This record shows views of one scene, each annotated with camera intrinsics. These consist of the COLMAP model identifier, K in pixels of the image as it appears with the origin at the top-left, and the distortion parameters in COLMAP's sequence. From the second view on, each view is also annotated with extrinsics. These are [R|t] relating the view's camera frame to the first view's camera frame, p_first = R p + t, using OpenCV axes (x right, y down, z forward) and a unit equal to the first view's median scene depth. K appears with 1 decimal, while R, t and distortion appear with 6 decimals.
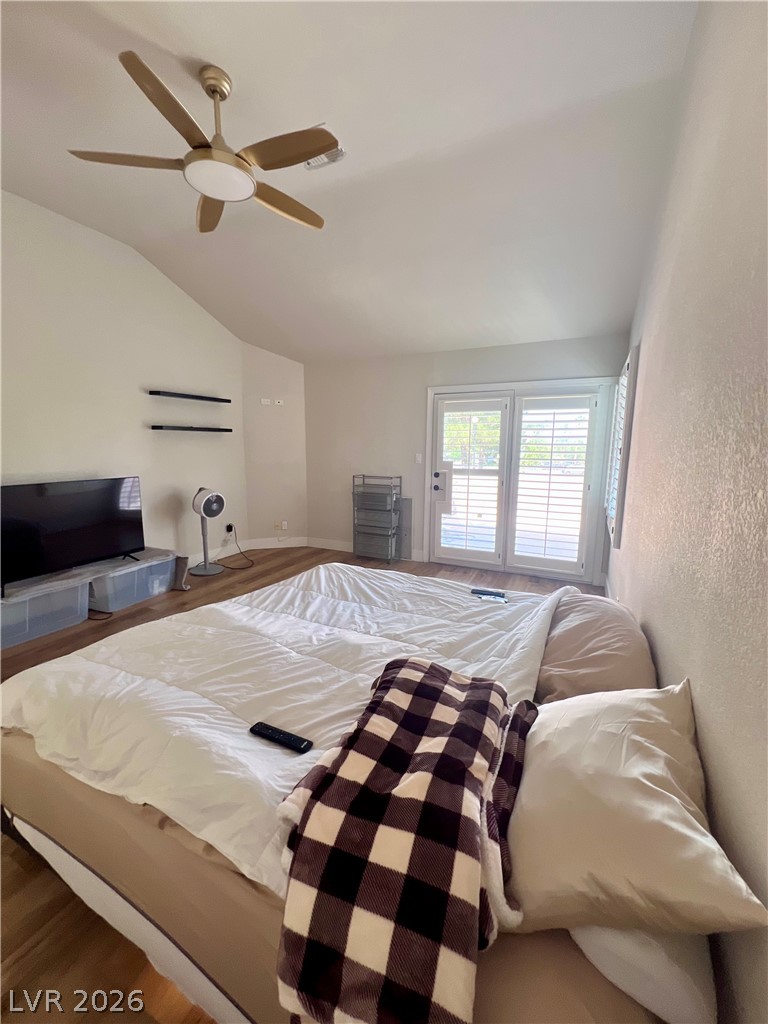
lens RADIAL K [[408.8, 0, 384.2], [0, 408.8, 510.0], [0, 0, 1]] dist [-0.000791, 0.000137]
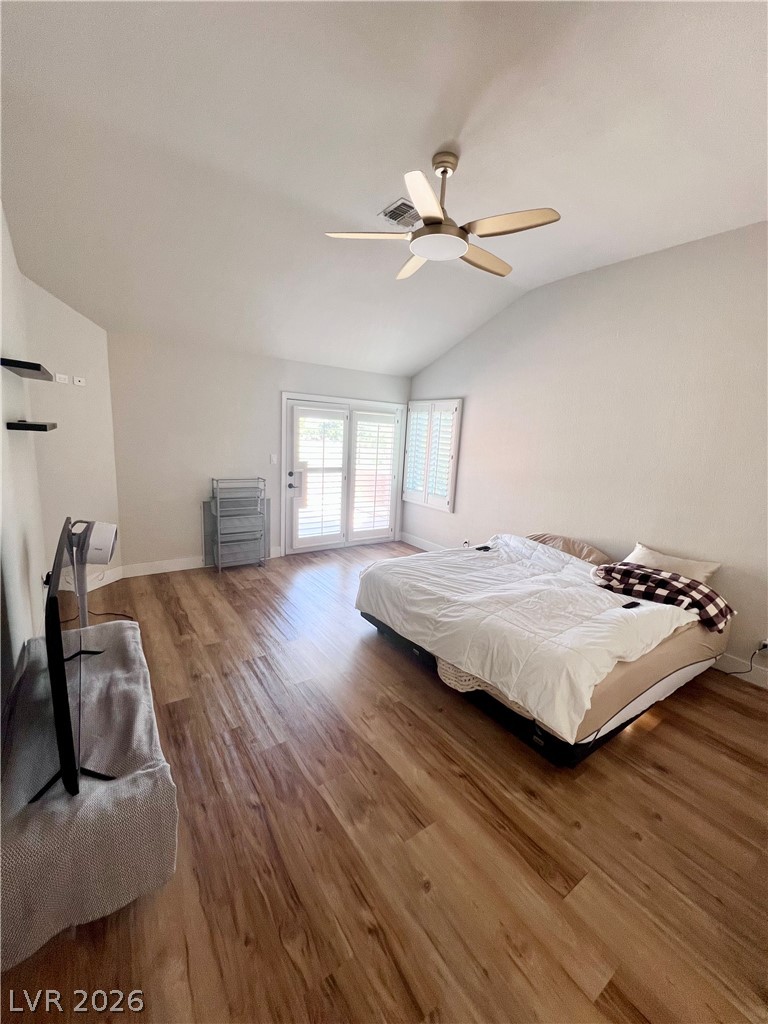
lens RADIAL K [[408.8, 0, 384.2], [0, 408.8, 510.0], [0, 0, 1]] dist [-0.000791, 0.000137]
pose [[0.483896, -0.143082, 0.863349, -0.726501], [0.088849, 0.989478, 0.114187, -0.096897], [-0.870603, 0.021453, 0.491518, 0.265889]]
